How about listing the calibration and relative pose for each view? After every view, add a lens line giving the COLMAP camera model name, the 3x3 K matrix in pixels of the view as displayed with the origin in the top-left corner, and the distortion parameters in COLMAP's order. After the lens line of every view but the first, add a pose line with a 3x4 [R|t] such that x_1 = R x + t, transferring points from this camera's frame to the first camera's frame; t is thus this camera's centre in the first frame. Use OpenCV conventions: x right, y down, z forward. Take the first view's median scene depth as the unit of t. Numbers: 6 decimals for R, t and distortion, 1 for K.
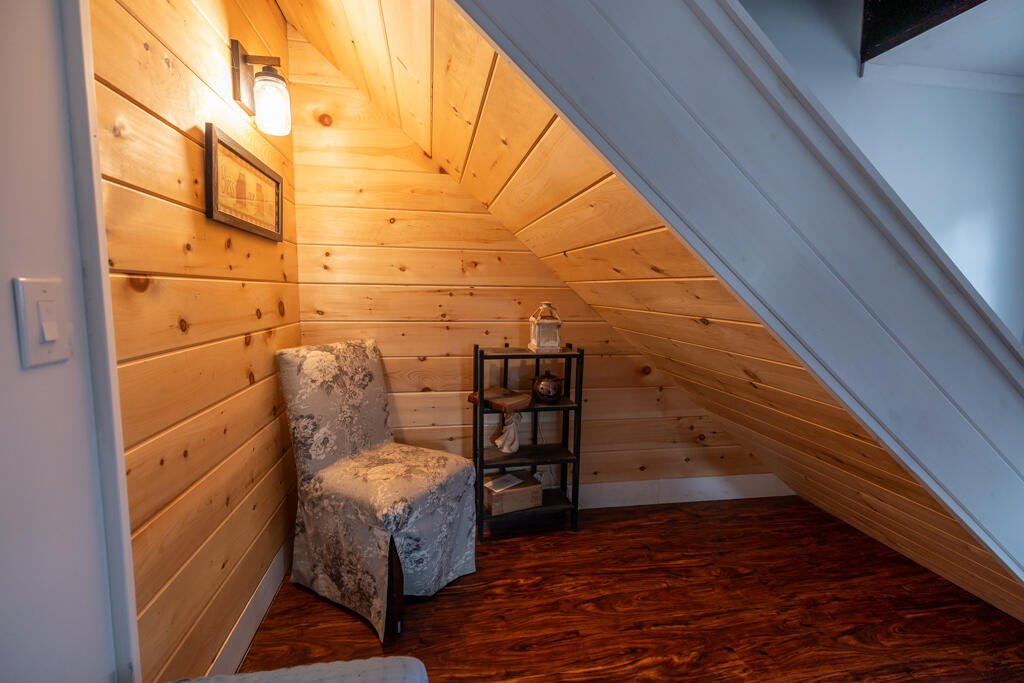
lens RADIAL K [[437.8, 0, 510.7], [0, 437.8, 340.6], [0, 0, 1]] dist [0.003317, -0.000435]
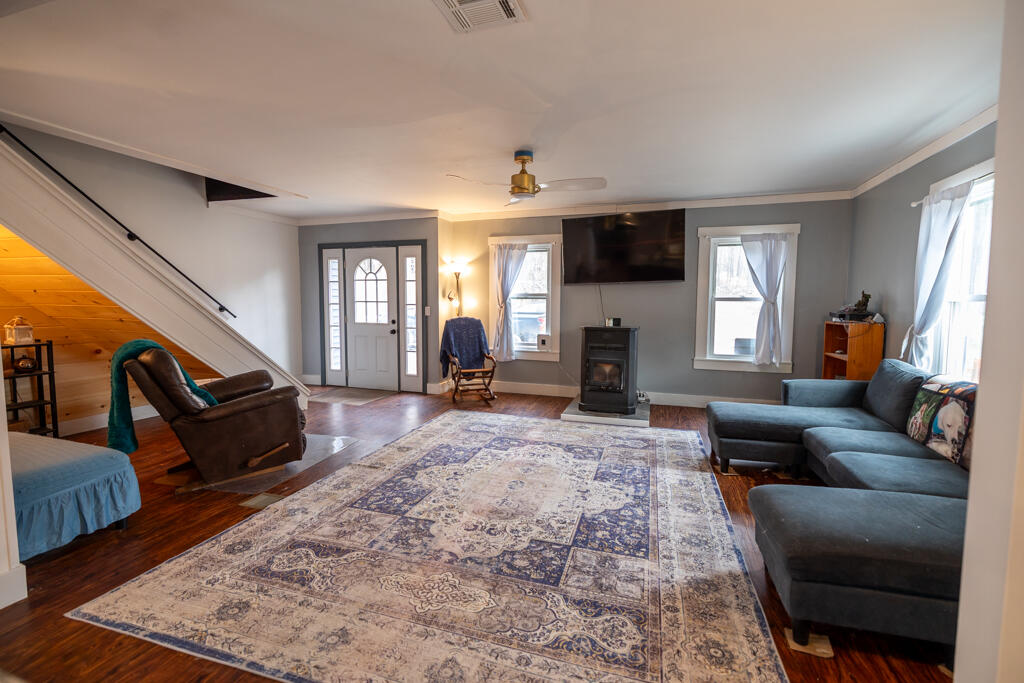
lens RADIAL K [[437.8, 0, 522.6], [0, 437.8, 337.2], [0, 0, 1]] dist [0.003317, -0.000435]
pose [[0.474442, -0.079941, 0.876649, -0.504864], [0.099317, 0.994370, 0.036926, 0.131942], [-0.874666, 0.069547, 0.479711, -1.601204]]
